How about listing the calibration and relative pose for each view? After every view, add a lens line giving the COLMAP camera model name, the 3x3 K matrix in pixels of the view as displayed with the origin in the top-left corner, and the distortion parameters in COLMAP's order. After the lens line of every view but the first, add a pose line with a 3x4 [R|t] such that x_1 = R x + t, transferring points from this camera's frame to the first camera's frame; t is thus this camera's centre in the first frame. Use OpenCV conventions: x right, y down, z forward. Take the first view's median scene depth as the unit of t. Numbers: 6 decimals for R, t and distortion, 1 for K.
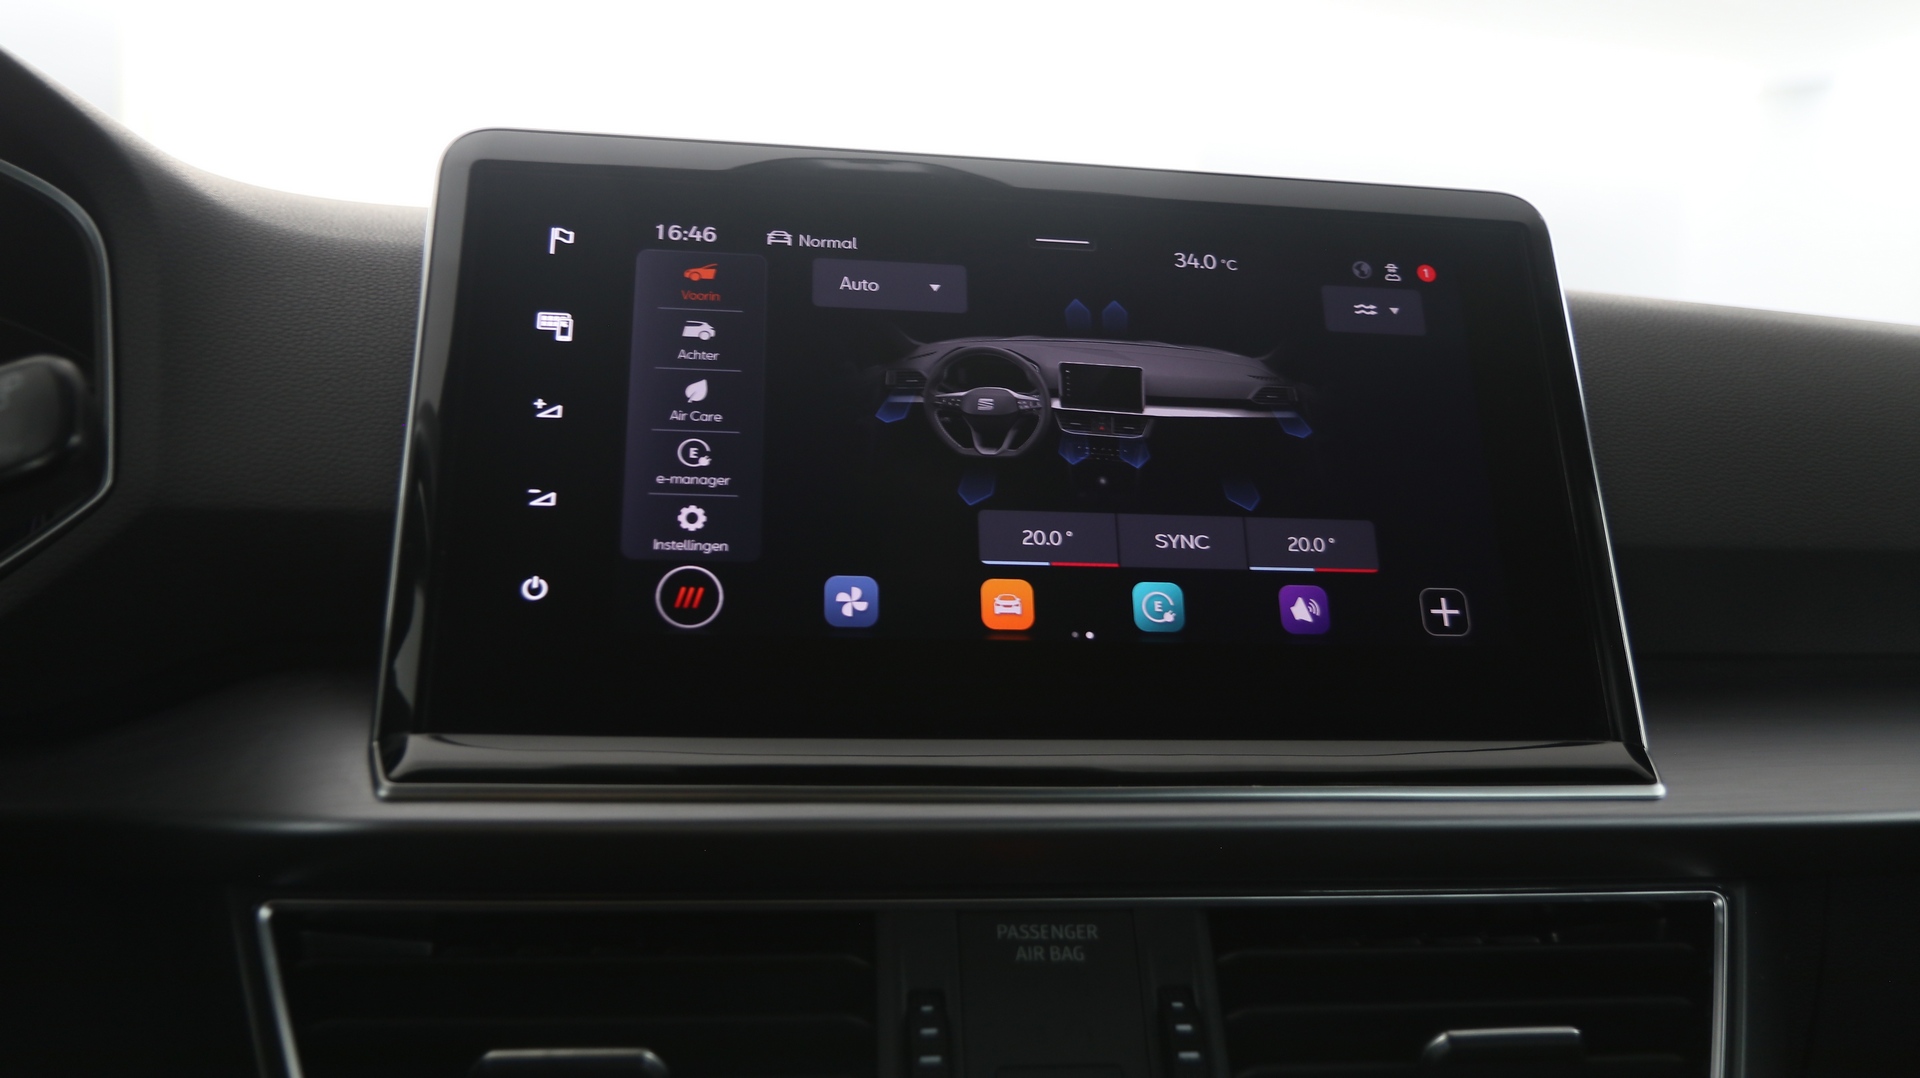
lens RADIAL K [[1453.9, 0, 957.5], [0, 1453.9, 540.1], [0, 0, 1]] dist [-0.026549, 0.022554]
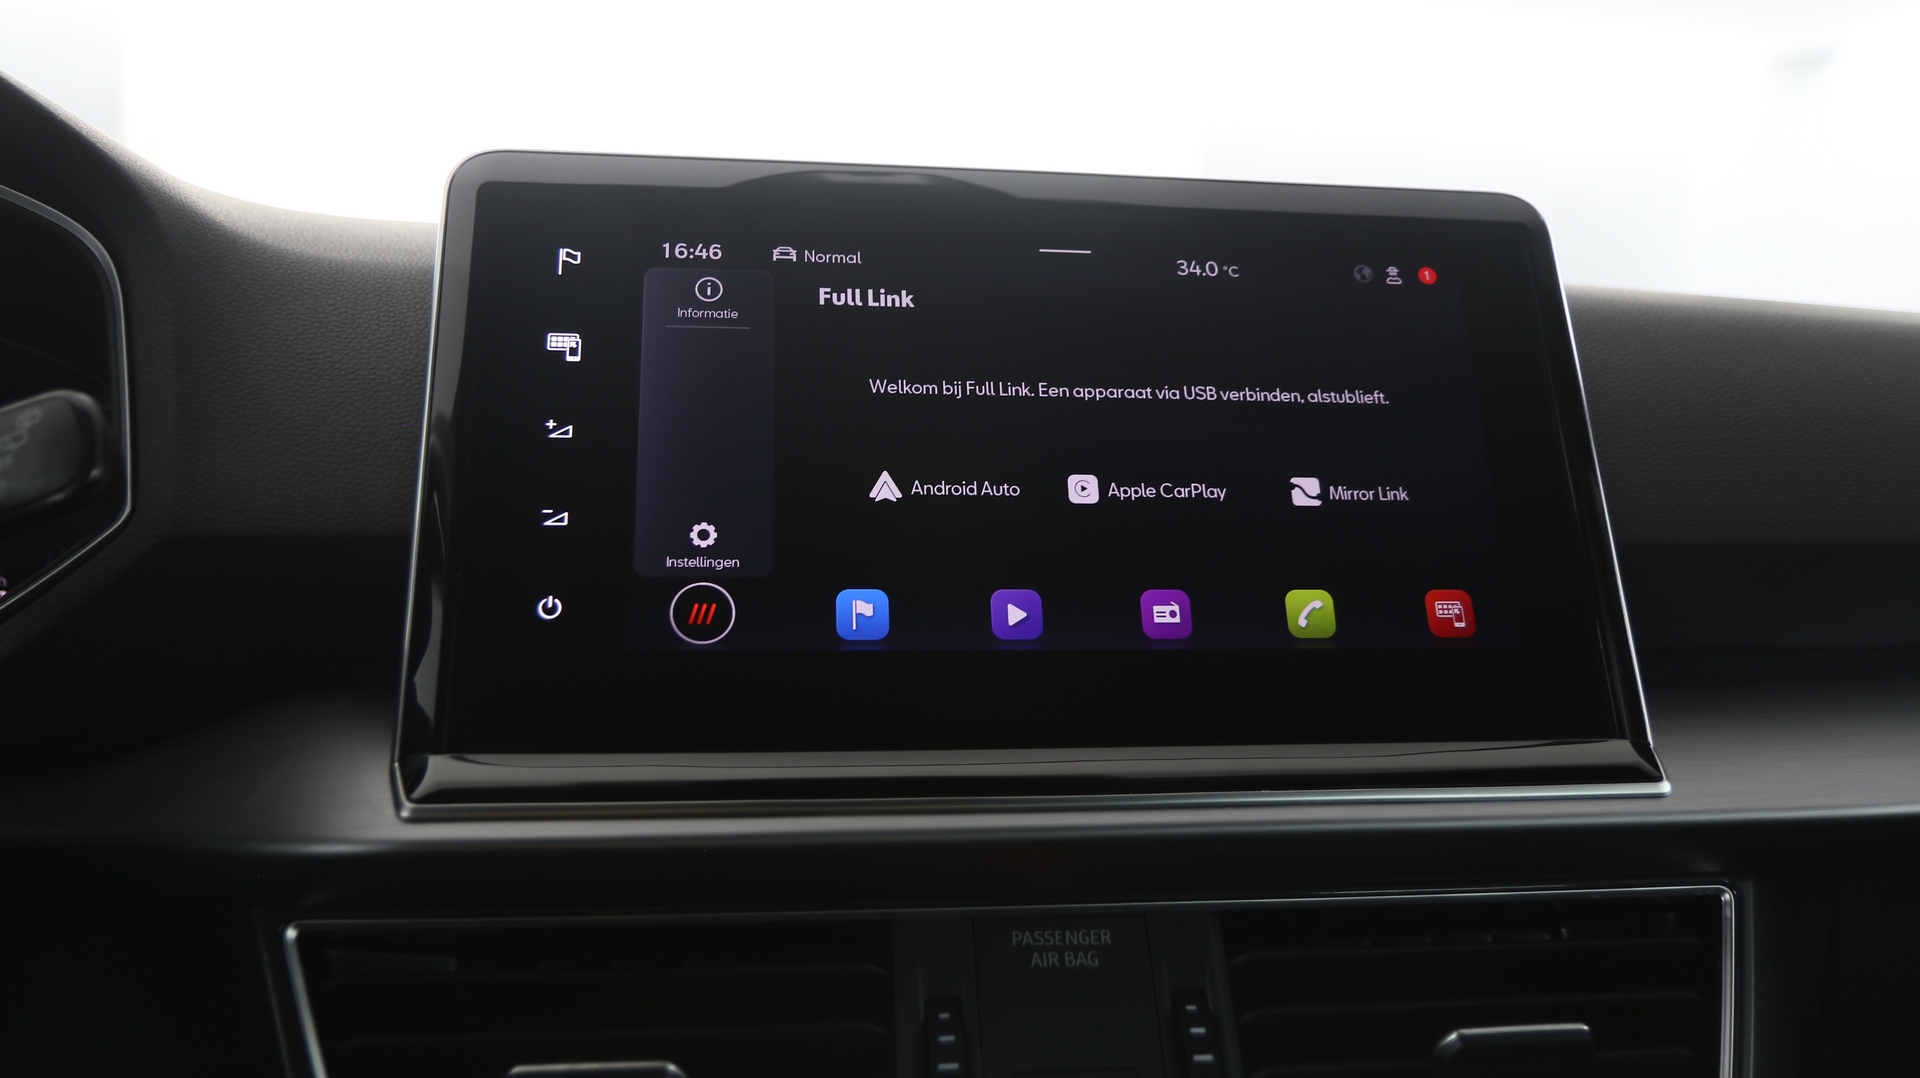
lens RADIAL K [[1453.9, 0, 960.0], [0, 1453.9, 539.4], [0, 0, 1]] dist [-0.026549, 0.022554]
pose [[0.999840, -0.017291, -0.004618, 0.000493], [0.017326, 0.999821, 0.007648, -0.016442], [0.004485, -0.007727, 0.999960, -0.010946]]
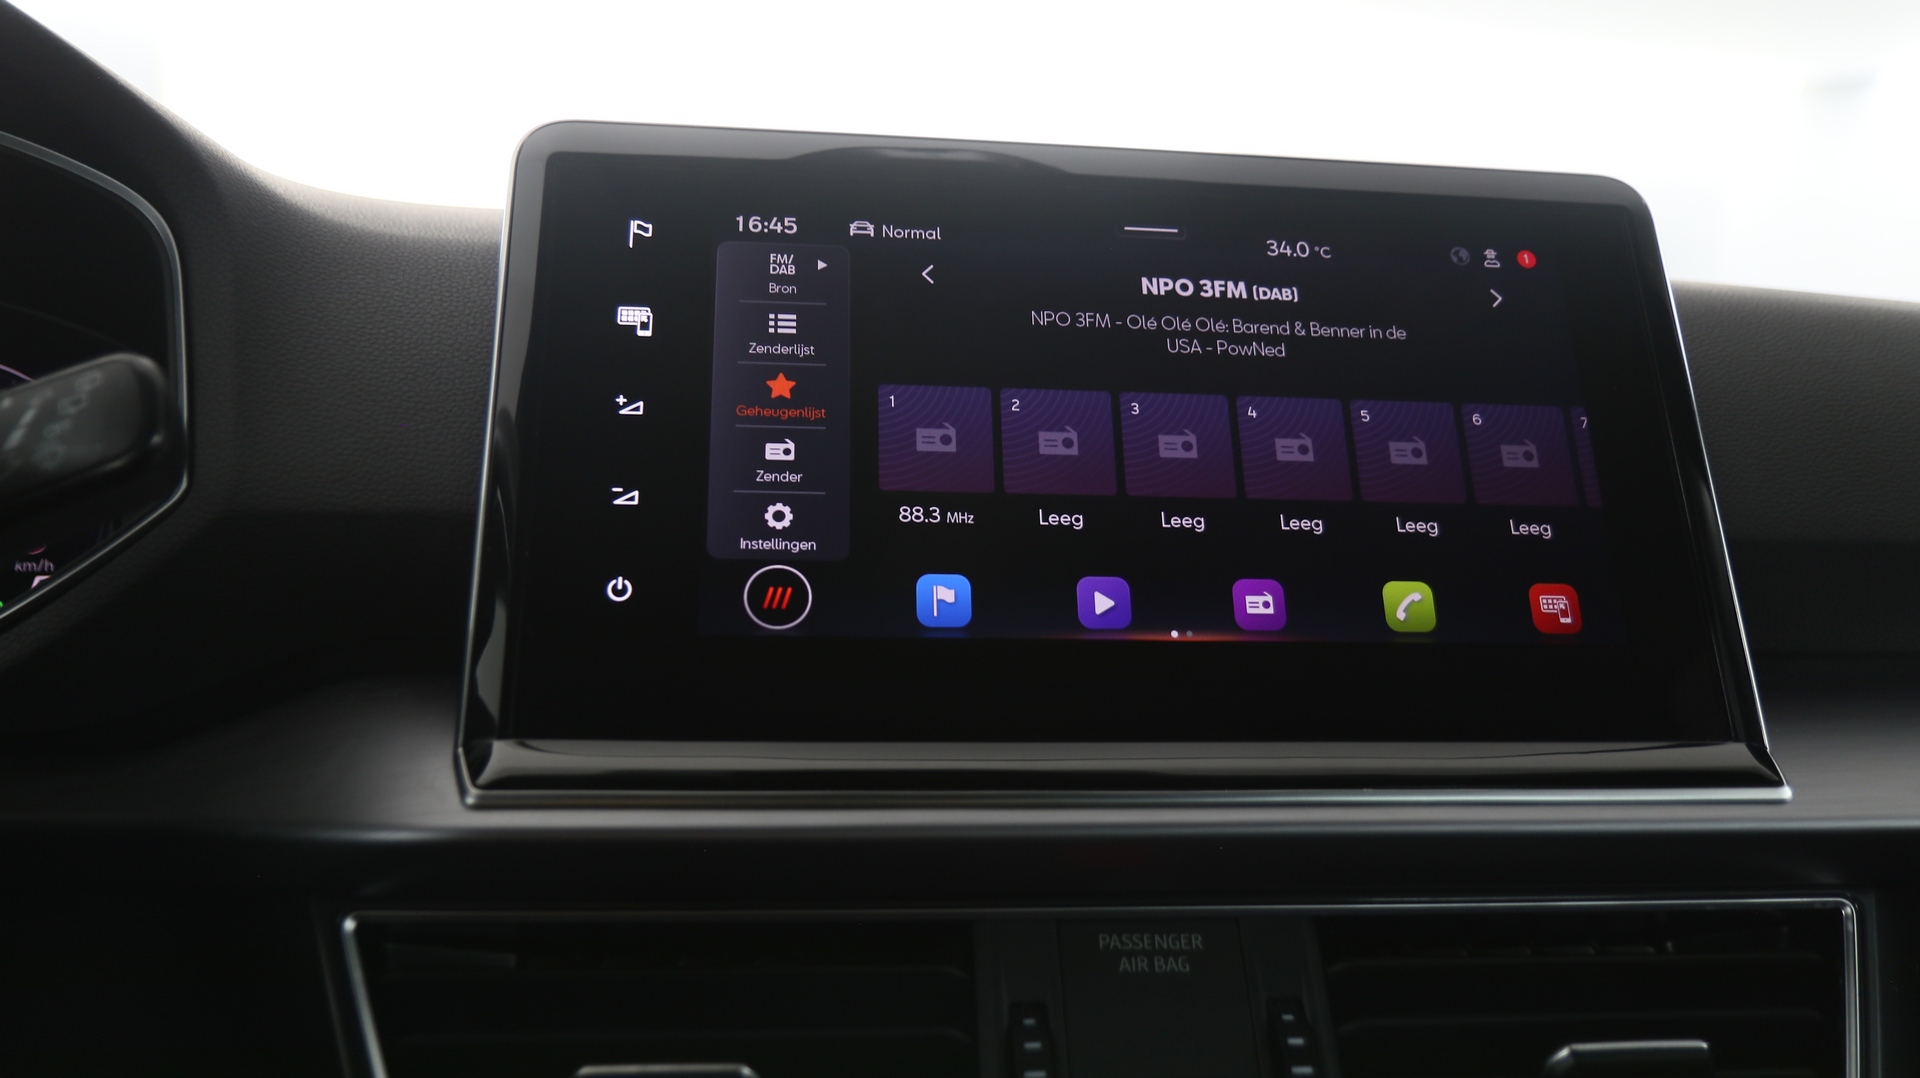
lens RADIAL K [[1453.9, 0, 959.1], [0, 1453.9, 547.0], [0, 0, 1]] dist [-0.026549, 0.022554]
pose [[0.999736, -0.007496, -0.021706, -0.040697], [0.007460, 0.999971, -0.001731, 0.007756], [0.021719, 0.001569, 0.999763, 0.030896]]
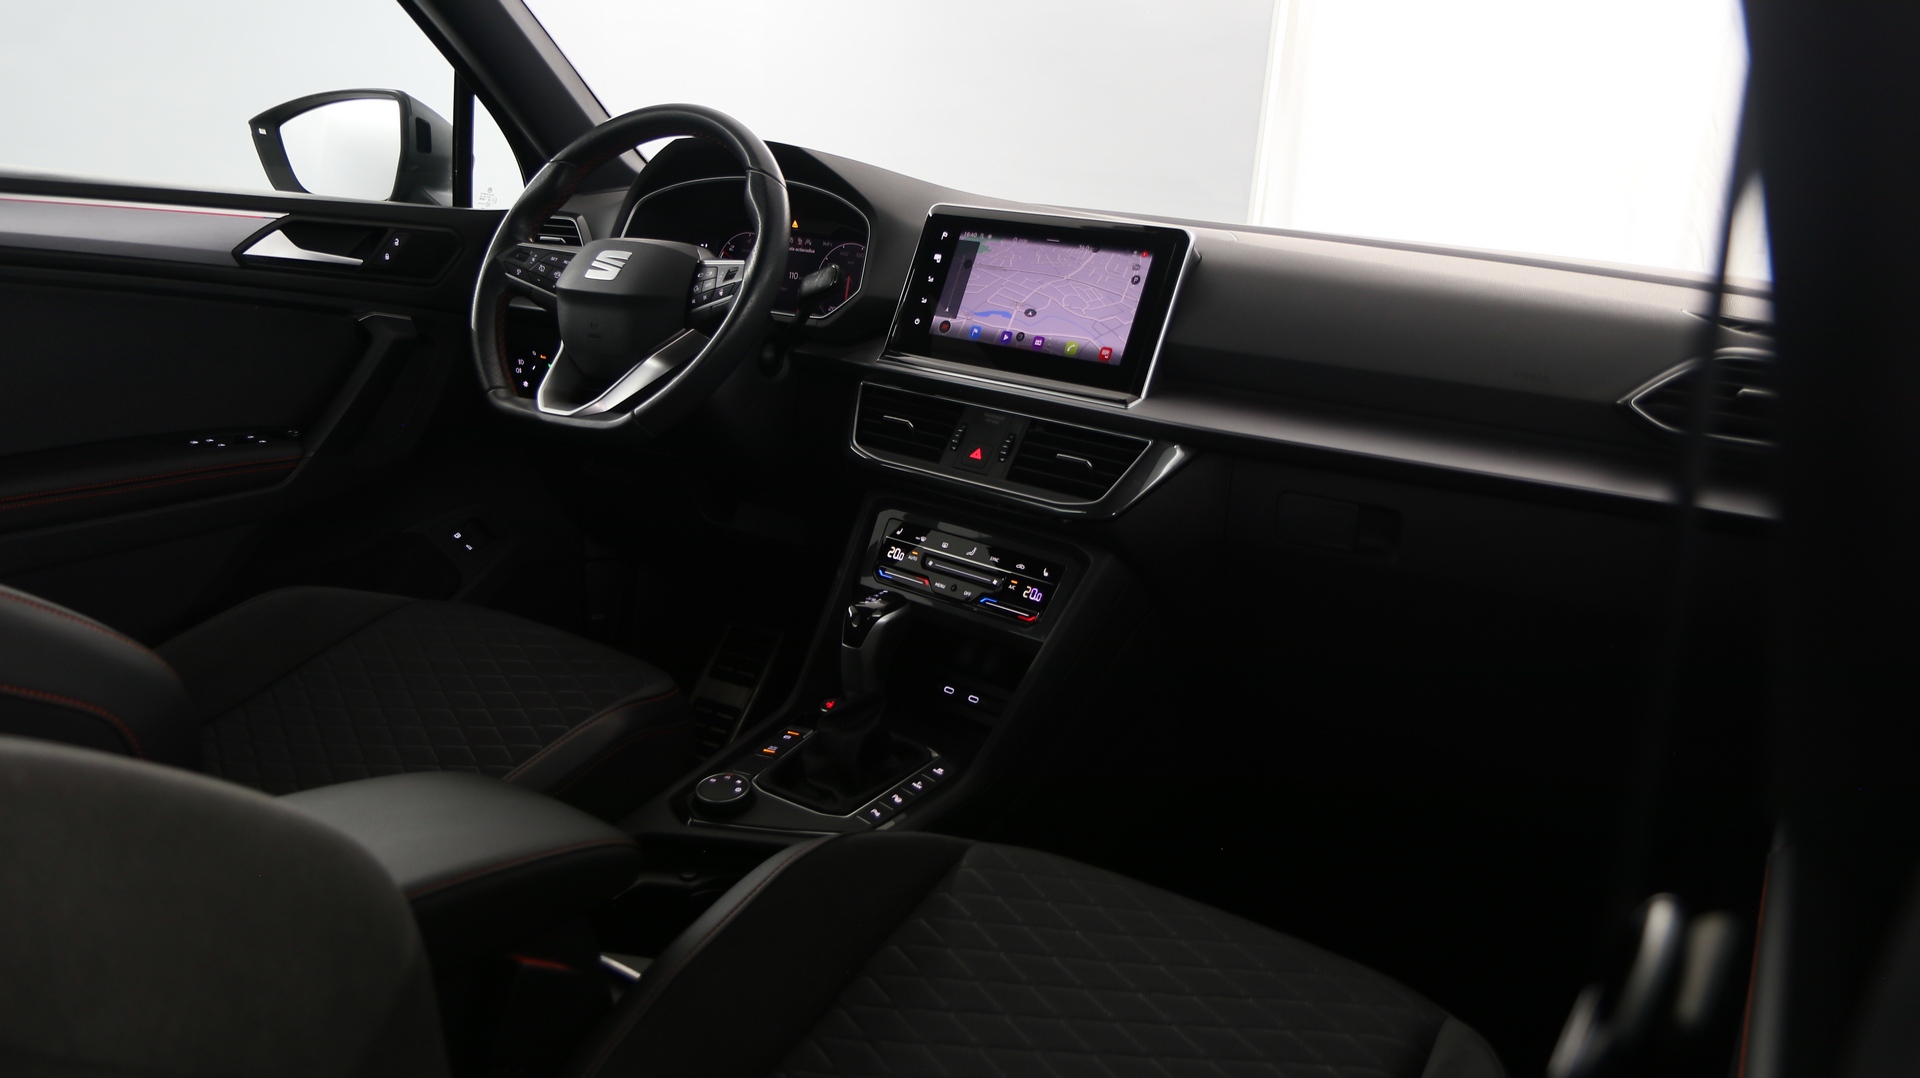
lens RADIAL K [[1453.9, 0, 959.2], [0, 1453.9, 540.0], [0, 0, 1]] dist [-0.026549, 0.022554]
pose [[0.691340, 0.202386, -0.693606, 2.824175], [-0.084174, 0.975992, 0.200885, -0.203390], [0.717610, -0.080497, 0.691778, -1.896026]]
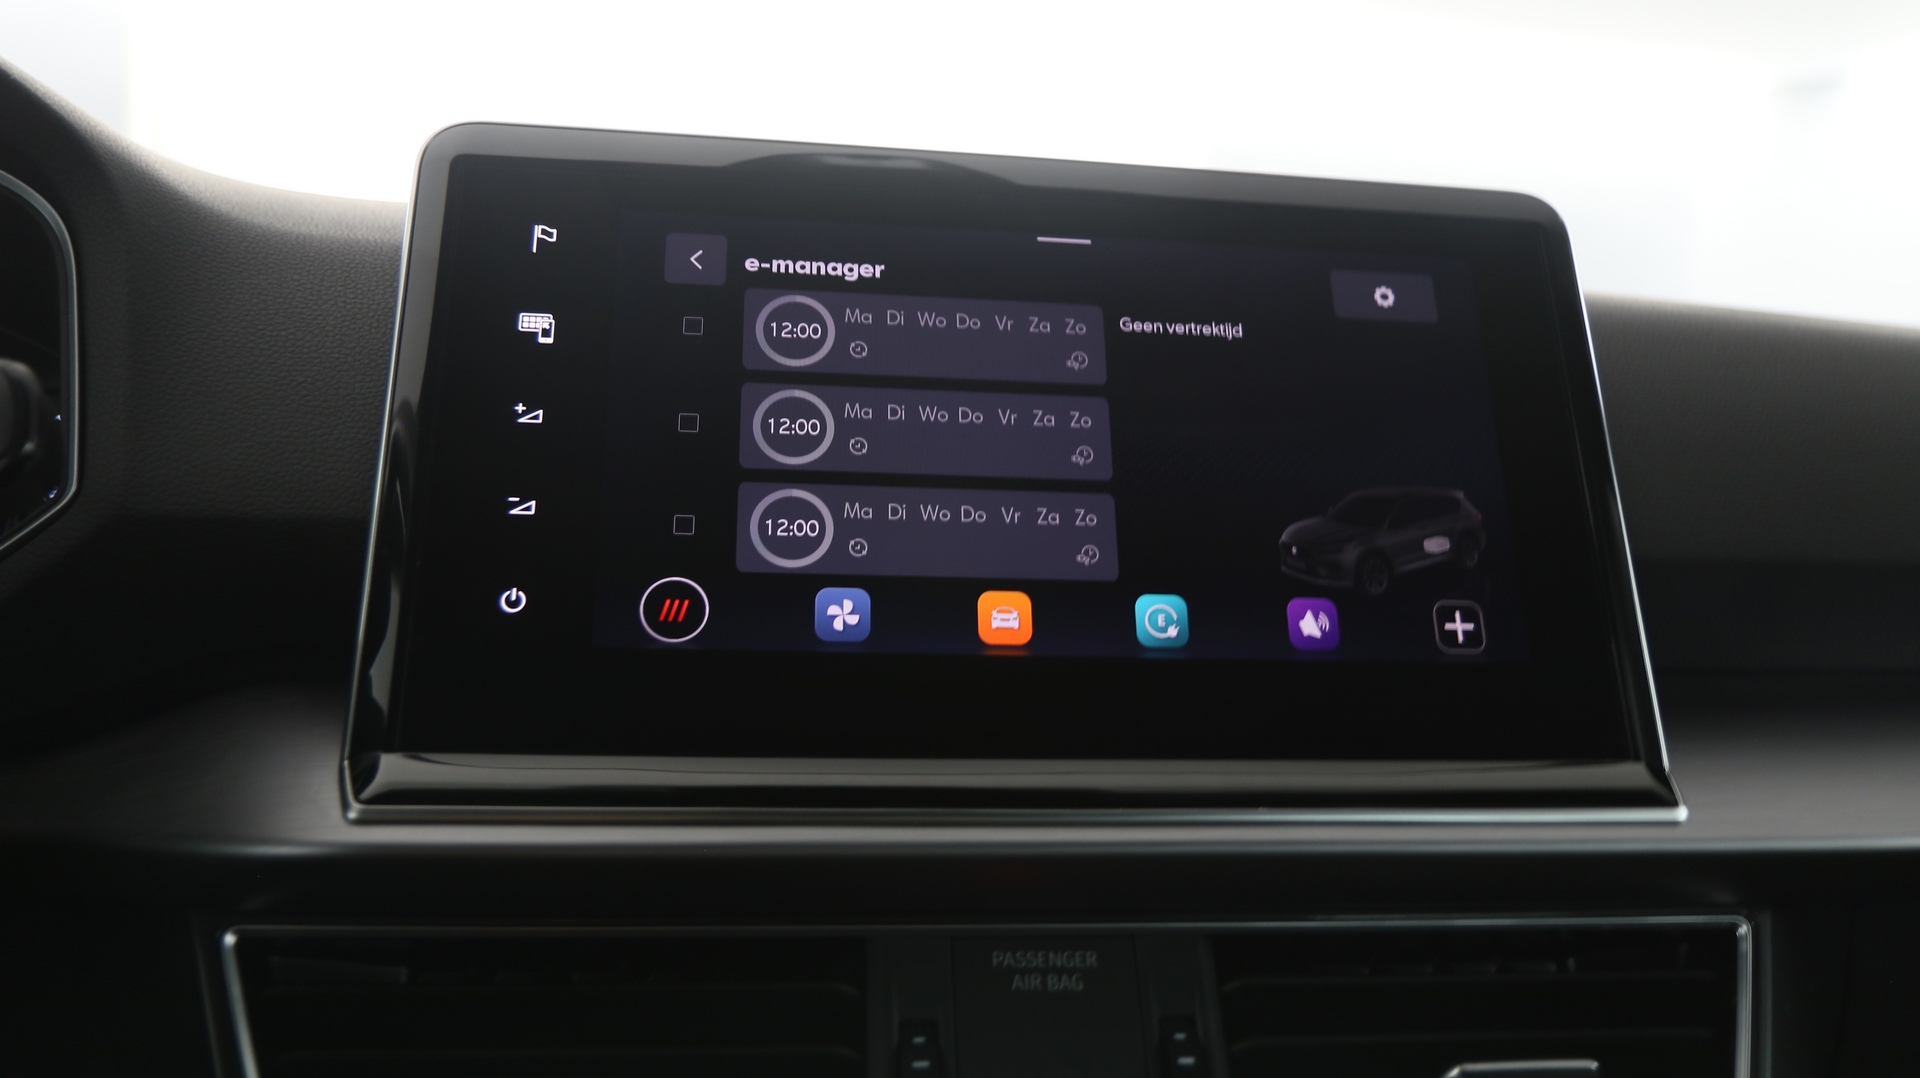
lens RADIAL K [[1453.9, 0, 960.6], [0, 1453.9, 540.3], [0, 0, 1]] dist [-0.026549, 0.022554]
pose [[0.999990, 0.003538, -0.002607, 0.007237], [-0.003529, 0.999989, 0.003208, -0.010383], [0.002618, -0.003199, 0.999991, 0.036982]]
